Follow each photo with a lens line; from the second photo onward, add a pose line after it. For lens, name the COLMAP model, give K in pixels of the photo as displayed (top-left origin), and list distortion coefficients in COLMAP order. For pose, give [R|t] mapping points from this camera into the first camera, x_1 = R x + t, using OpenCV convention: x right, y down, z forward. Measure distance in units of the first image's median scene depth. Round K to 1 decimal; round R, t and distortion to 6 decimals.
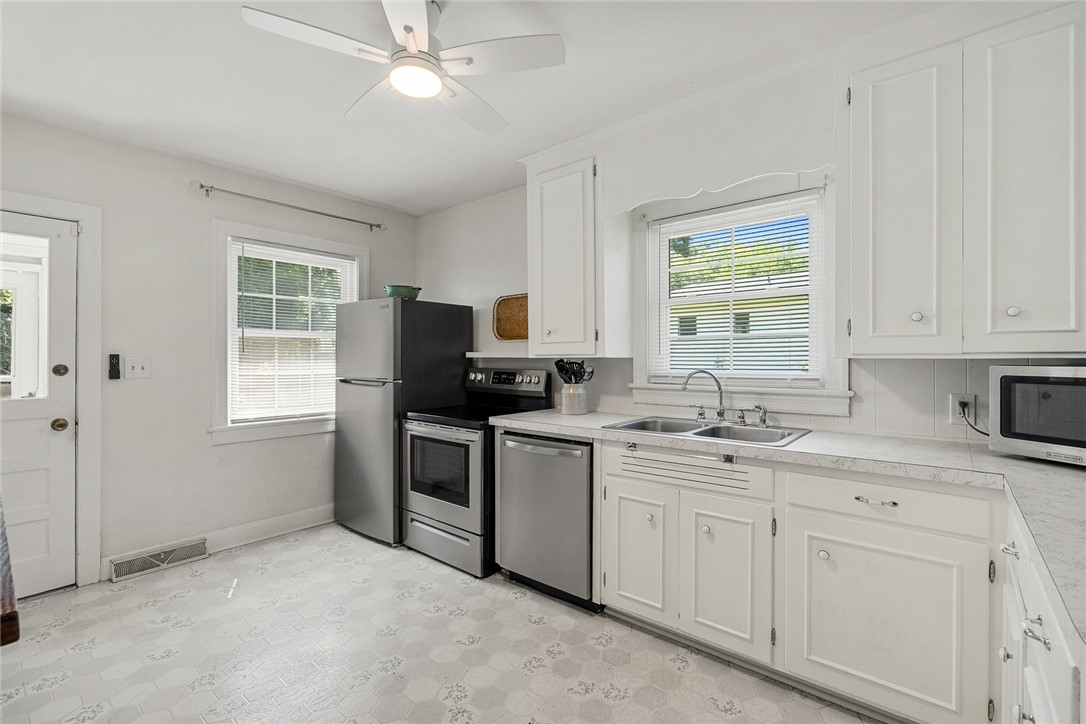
lens RADIAL K [[489.8, 0, 543.0], [0, 489.8, 362.0], [0, 0, 1]] dist [-0.001333, -0.000053]
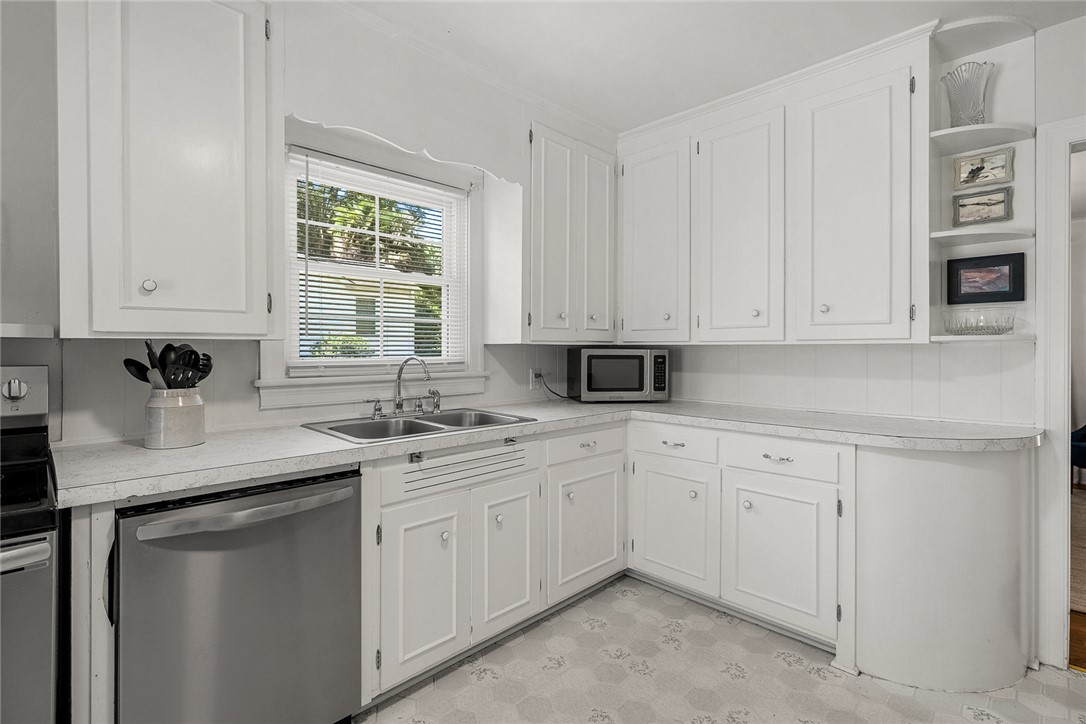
lens RADIAL K [[519.4, 0, 543.4], [0, 519.4, 349.2], [0, 0, 1]] dist [-0.001195, 0.000062]
pose [[0.078790, -0.005408, 0.996877, -0.603307], [0.000729, 0.999985, 0.005367, -0.000933], [-0.996891, 0.000304, 0.078793, 0.724378]]
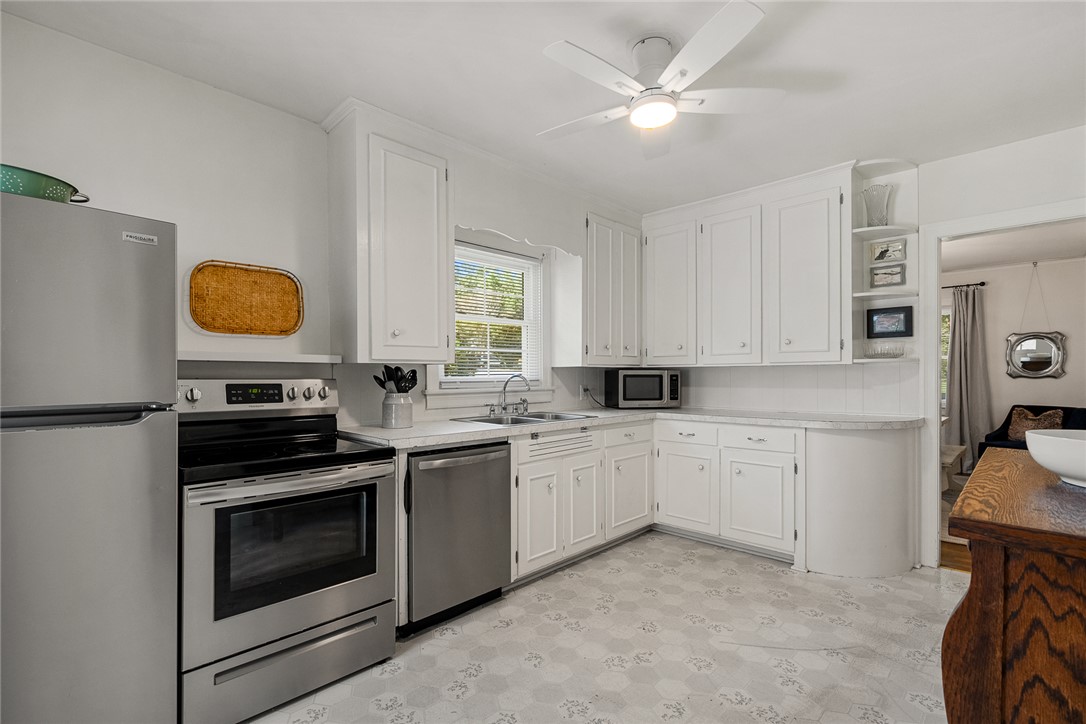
lens RADIAL K [[507.4, 0, 544.9], [0, 507.4, 378.2], [0, 0, 1]] dist [-0.001102, -0.000061]
pose [[0.059782, -0.010734, 0.998154, -1.080565], [0.006920, 0.999923, 0.010339, 0.012682], [-0.998187, 0.006289, 0.059852, 0.880728]]
